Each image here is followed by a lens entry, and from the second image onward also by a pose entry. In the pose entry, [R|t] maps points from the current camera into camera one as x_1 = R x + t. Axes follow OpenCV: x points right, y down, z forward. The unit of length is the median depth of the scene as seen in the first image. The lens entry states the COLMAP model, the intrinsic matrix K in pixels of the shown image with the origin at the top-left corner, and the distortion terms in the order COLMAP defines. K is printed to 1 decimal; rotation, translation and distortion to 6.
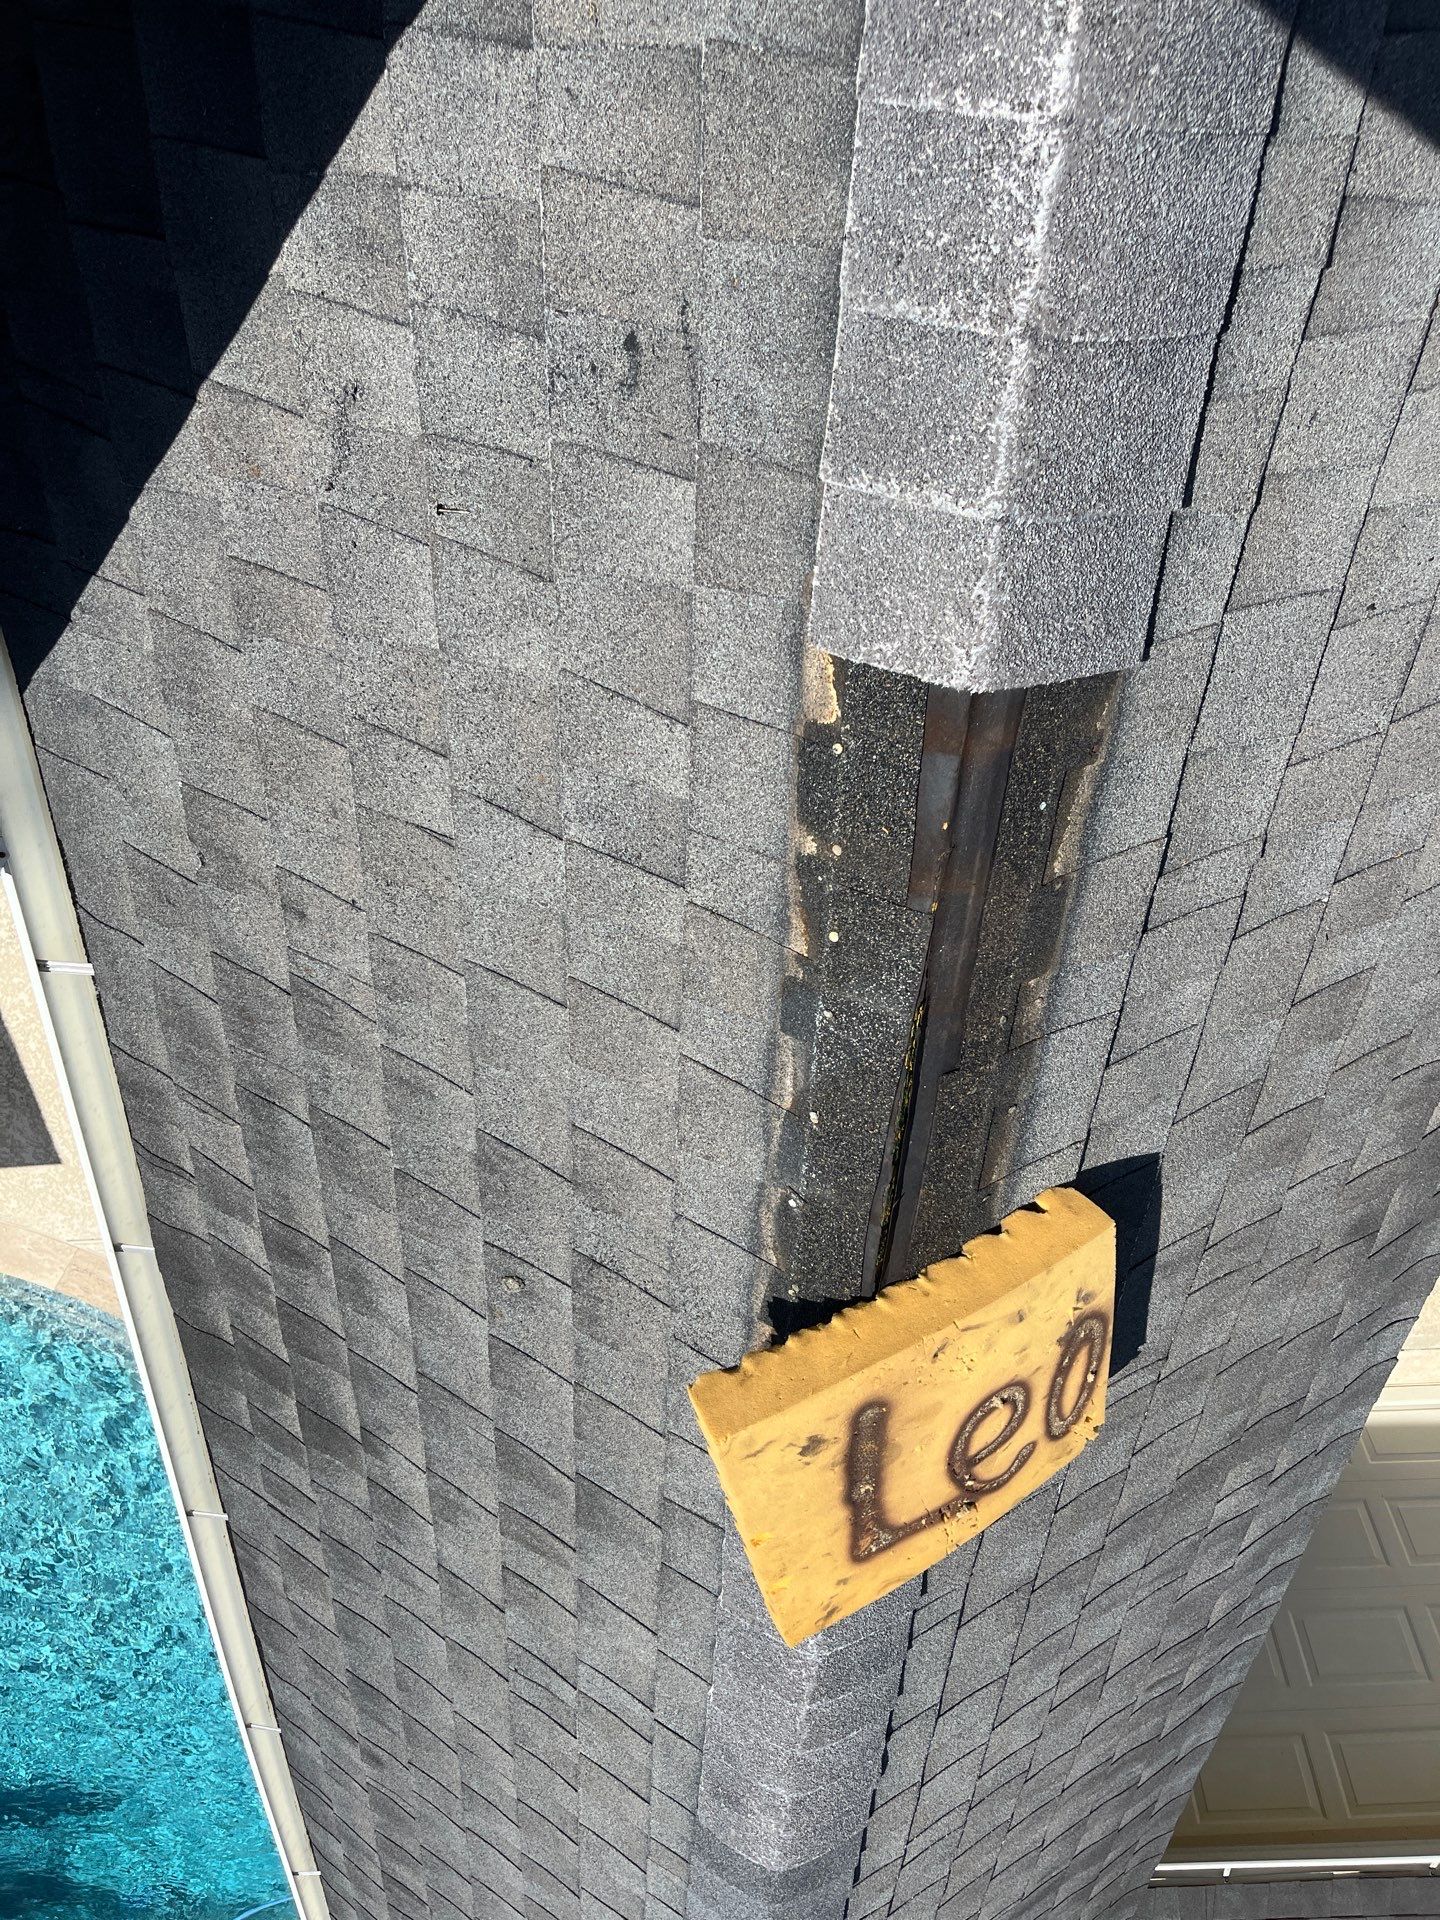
lens RADIAL K [[1438.7, 0, 729.2], [0, 1438.7, 946.3], [0, 0, 1]] dist [0.065464, -0.086005]
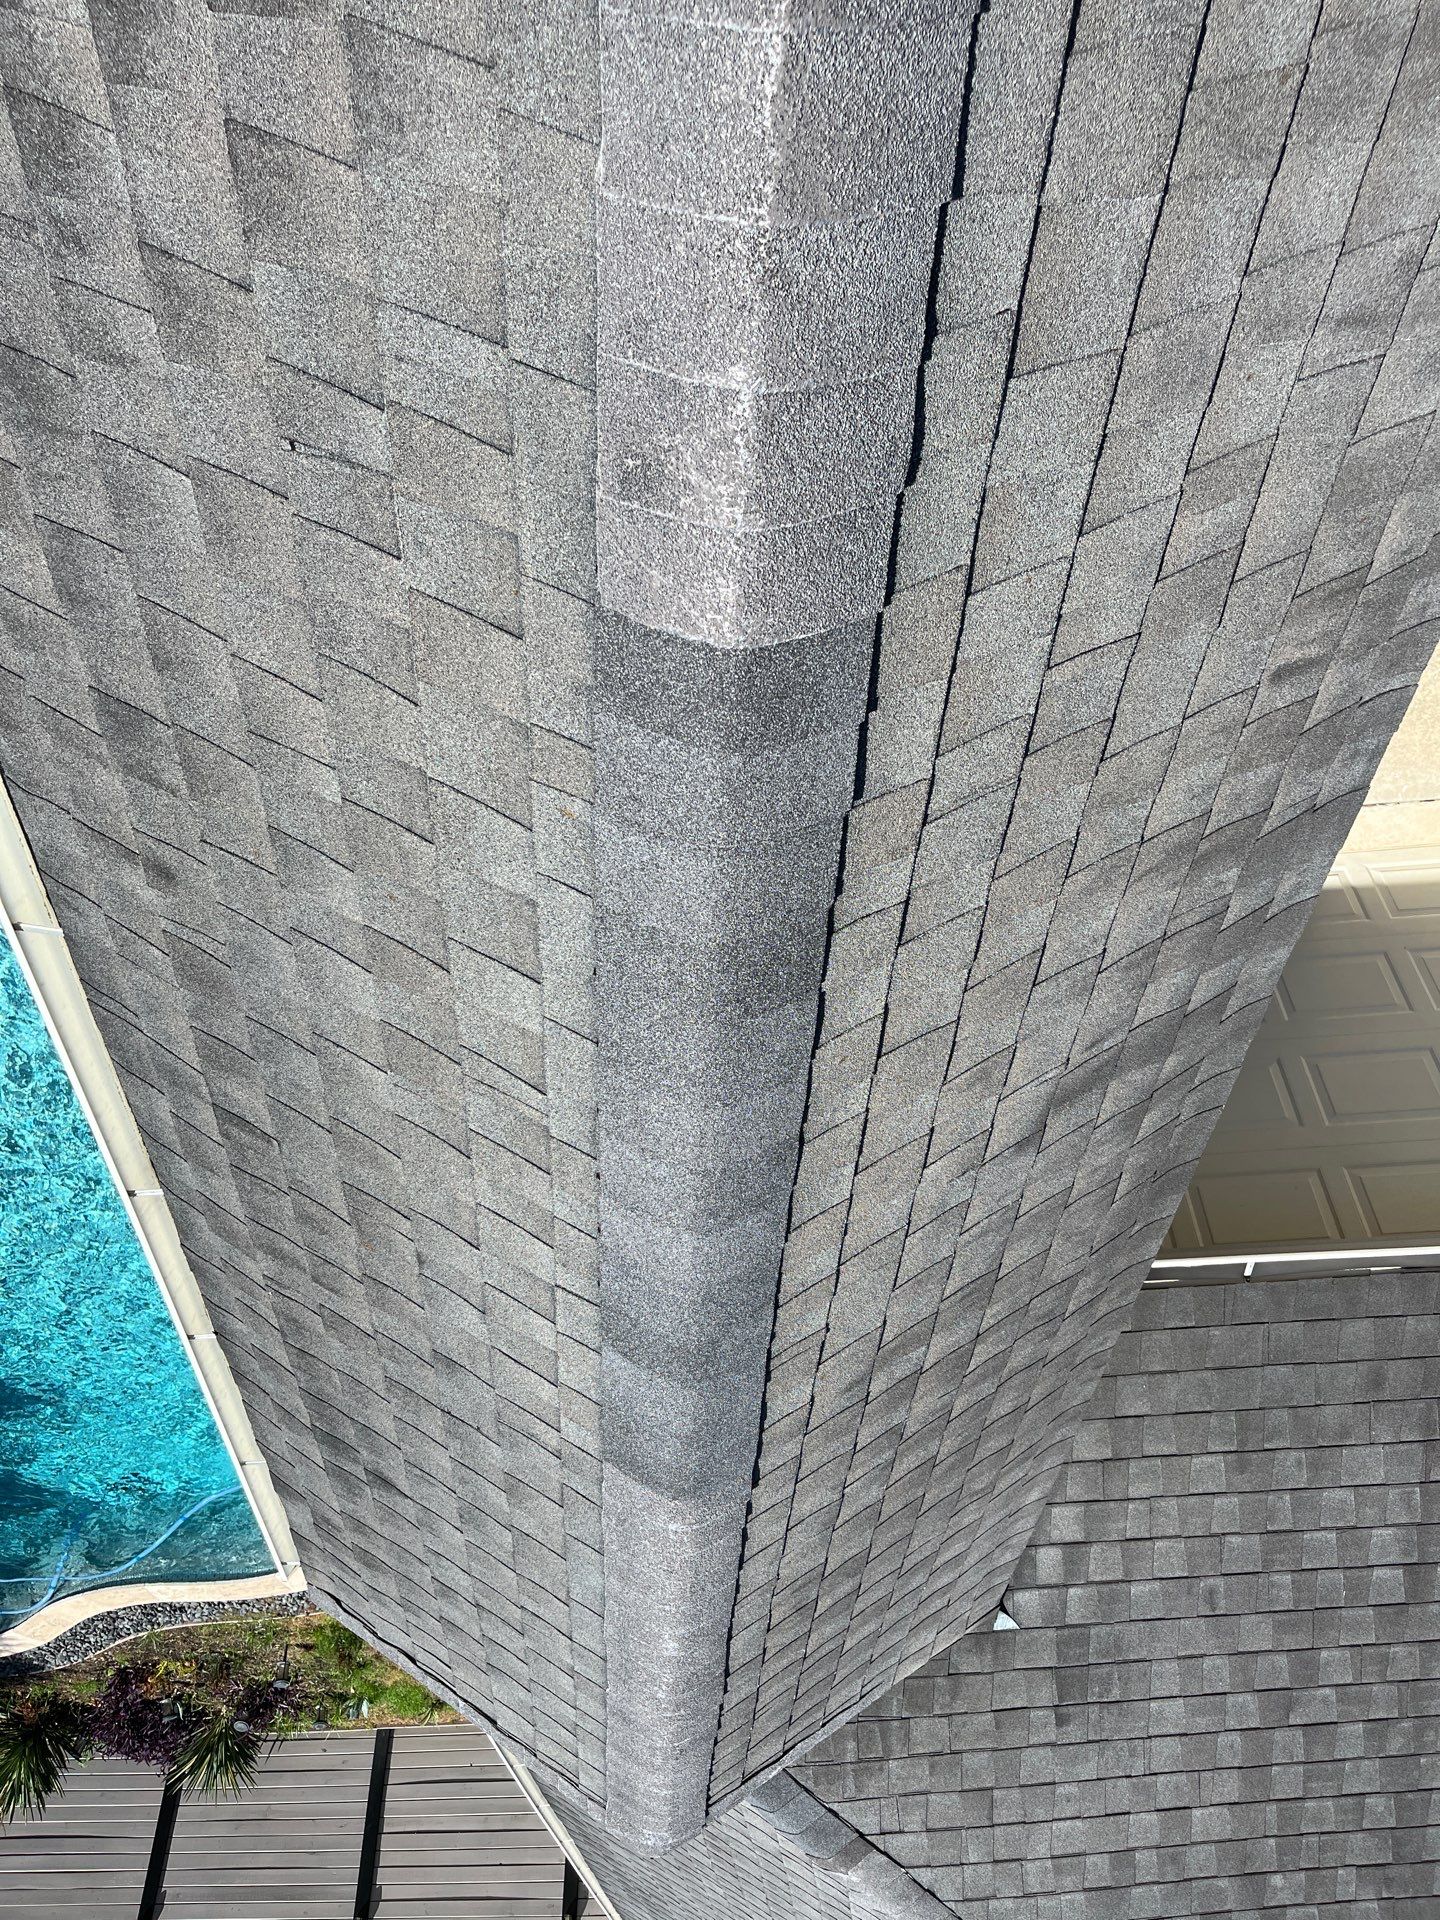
lens RADIAL K [[1439.5, 0, 692.0], [0, 1439.5, 957.3], [0, 0, 1]] dist [0.057502, -0.076189]
pose [[0.999363, -0.032664, 0.014362, 0.004143], [0.029788, 0.985314, 0.168133, 0.772244], [-0.019643, -0.167598, 0.985660, 0.464931]]
